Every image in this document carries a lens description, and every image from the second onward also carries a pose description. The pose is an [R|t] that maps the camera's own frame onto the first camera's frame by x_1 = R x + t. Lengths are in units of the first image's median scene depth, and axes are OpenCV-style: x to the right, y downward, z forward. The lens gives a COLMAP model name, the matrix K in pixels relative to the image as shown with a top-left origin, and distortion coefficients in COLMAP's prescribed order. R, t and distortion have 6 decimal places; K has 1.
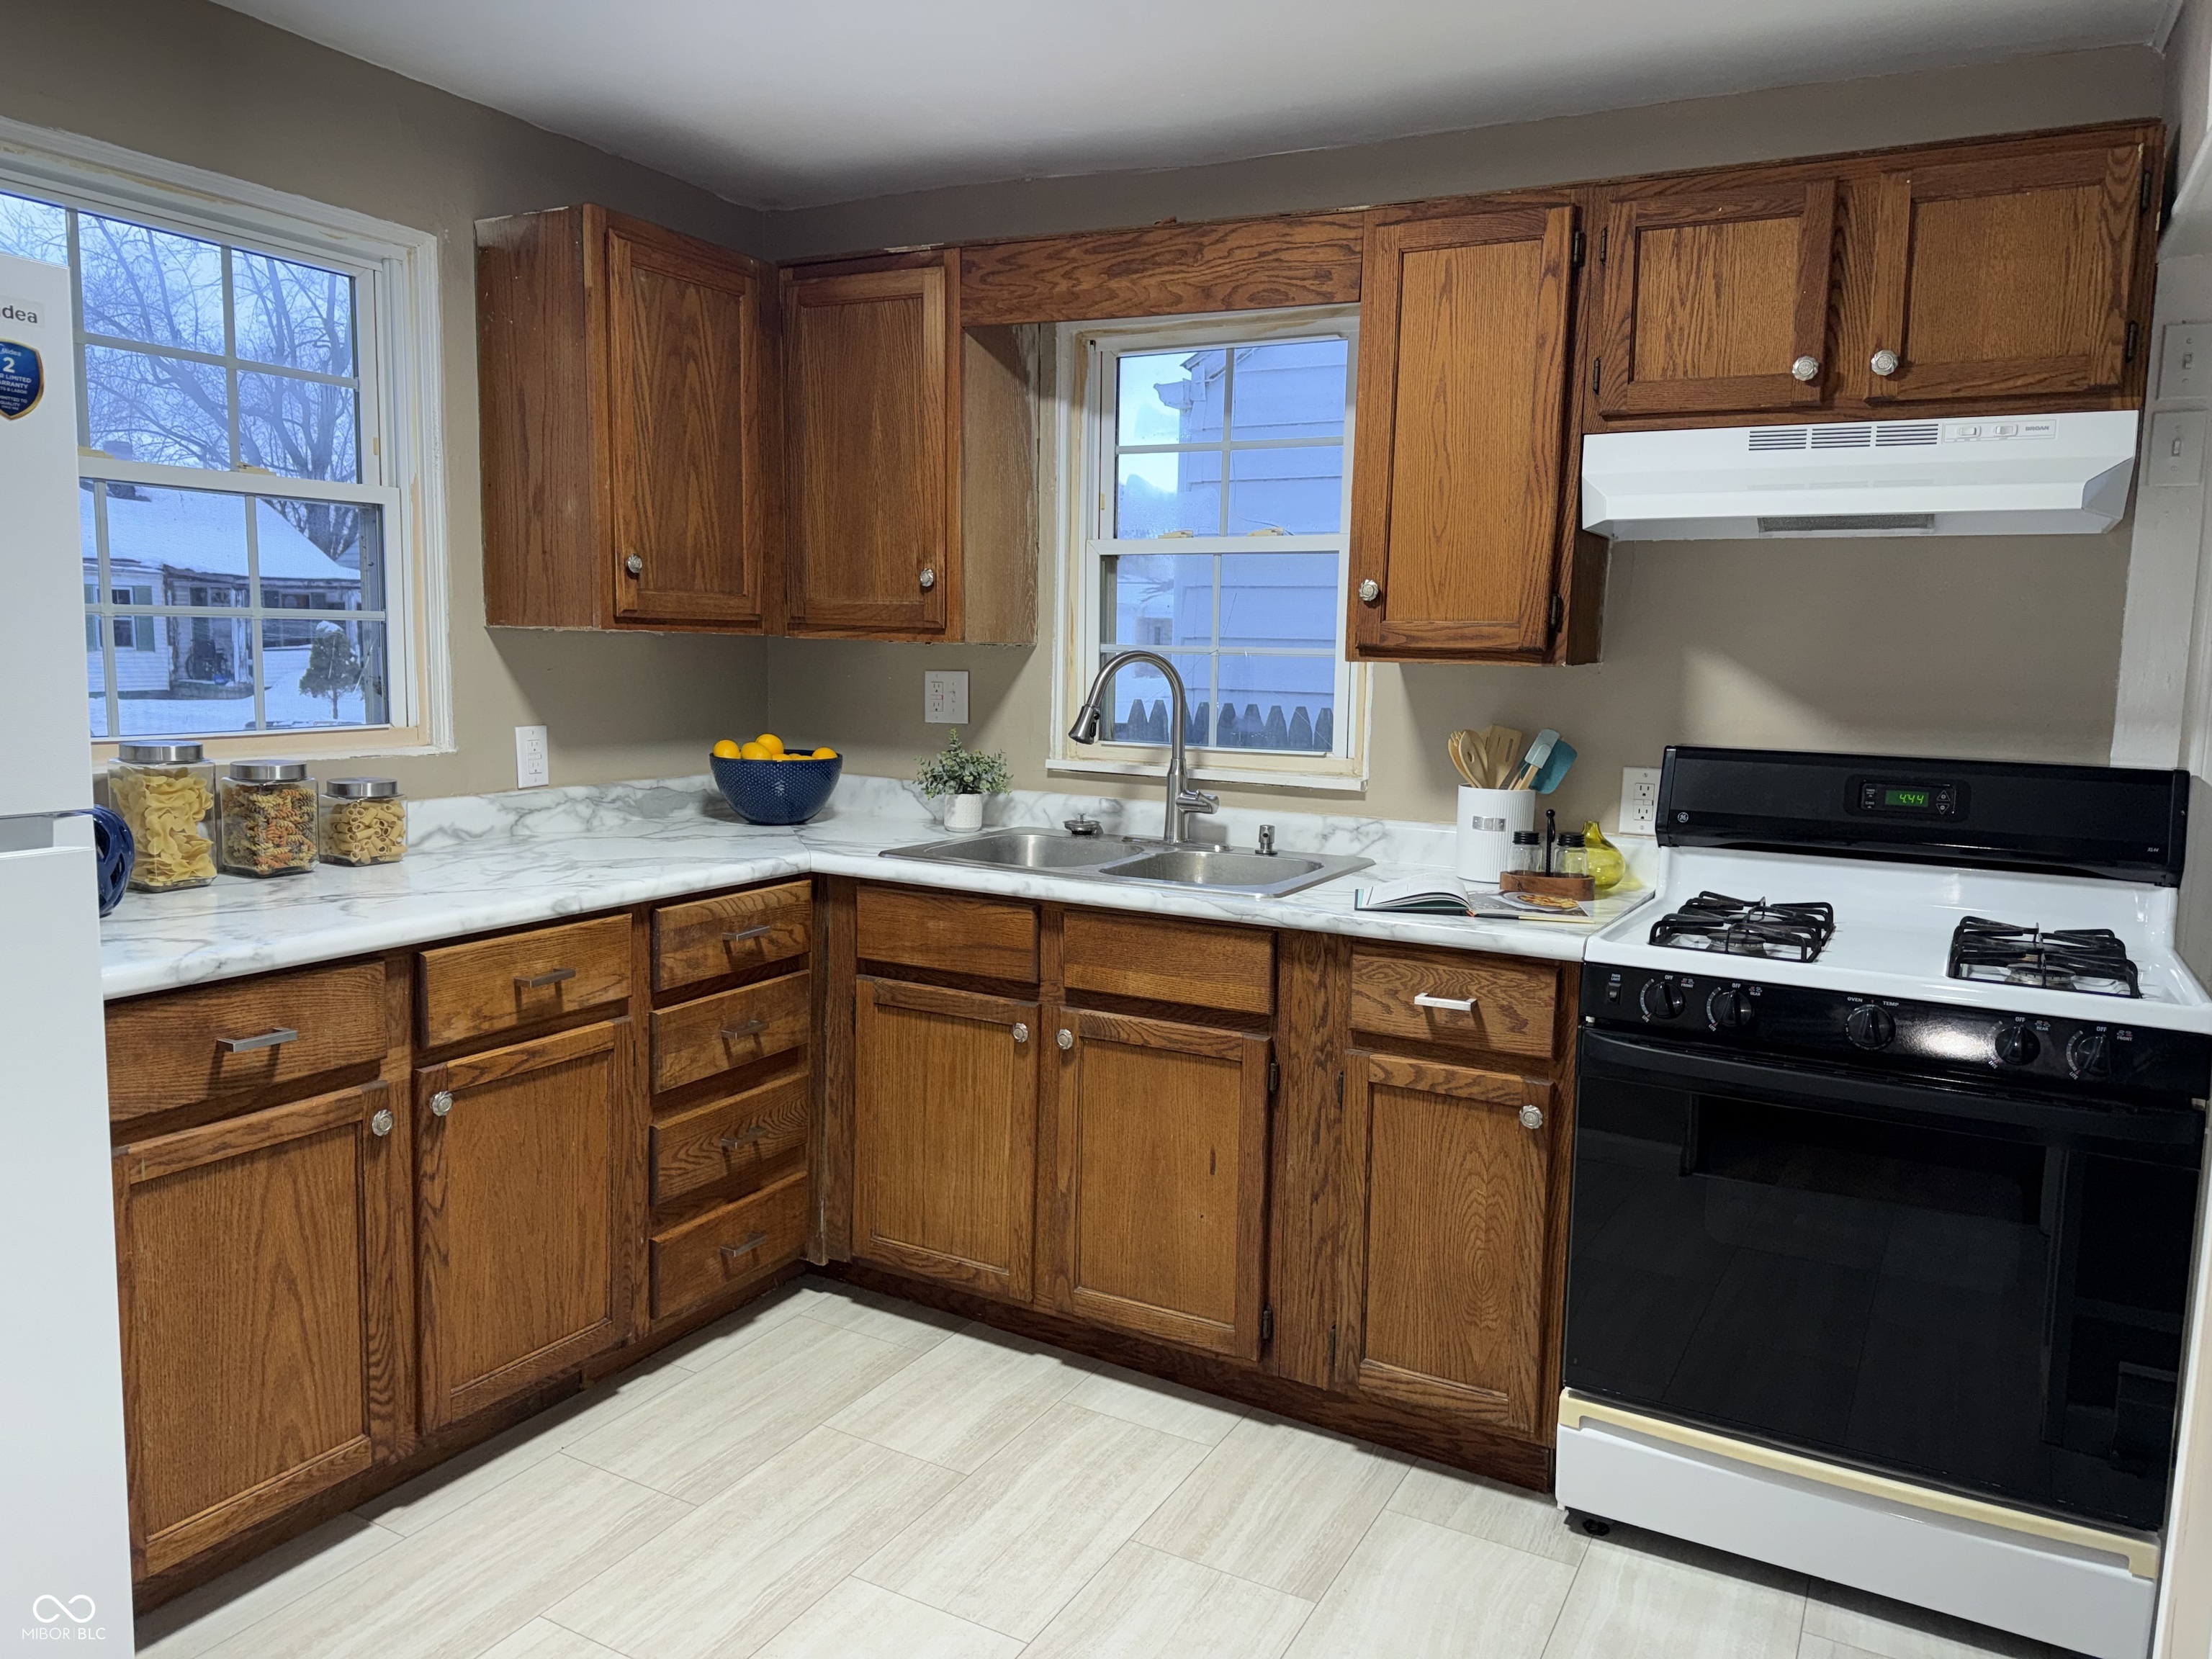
lens RADIAL K [[1557.1, 0, 1136.3], [0, 1557.1, 814.9], [0, 0, 1]] dist [0.066294, -0.079755]
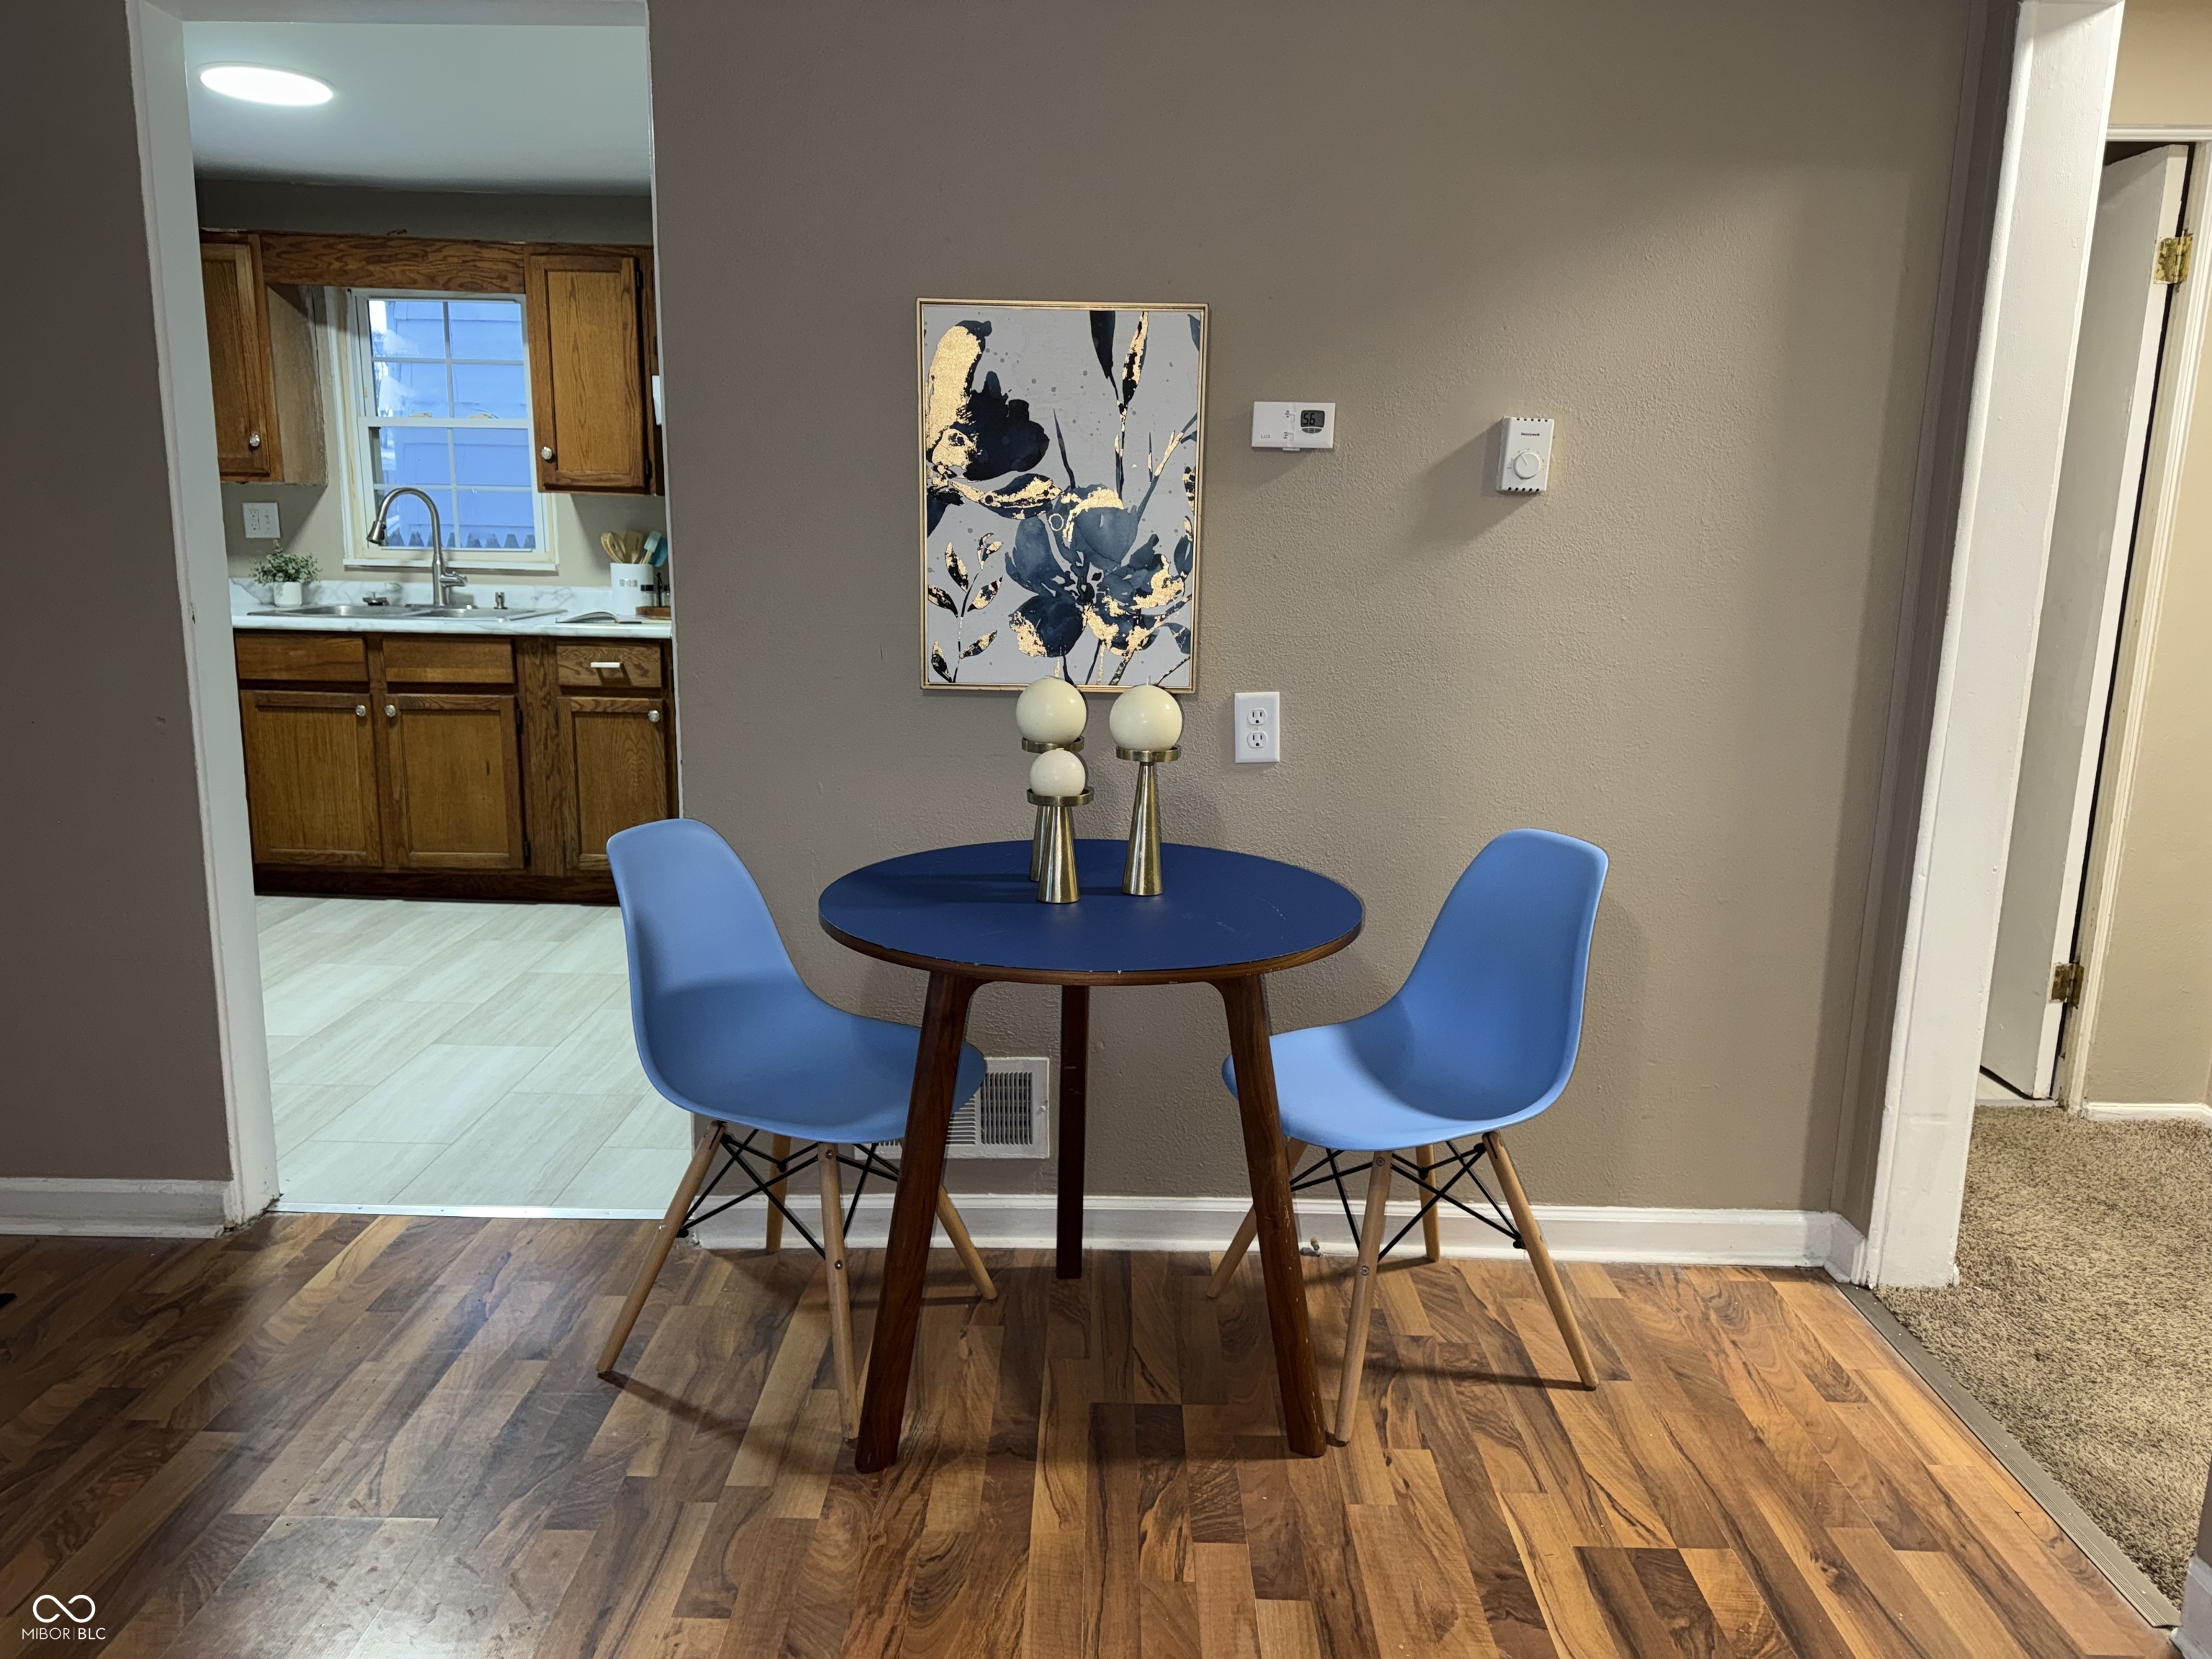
lens RADIAL K [[1557.1, 0, 1110.9], [0, 1557.1, 830.1], [0, 0, 1]] dist [0.066294, -0.079755]
pose [[0.893145, -0.098099, 0.438940, -0.111855], [0.053678, 0.992198, 0.112524, 0.120241], [-0.446554, -0.076939, 0.891443, -0.960061]]
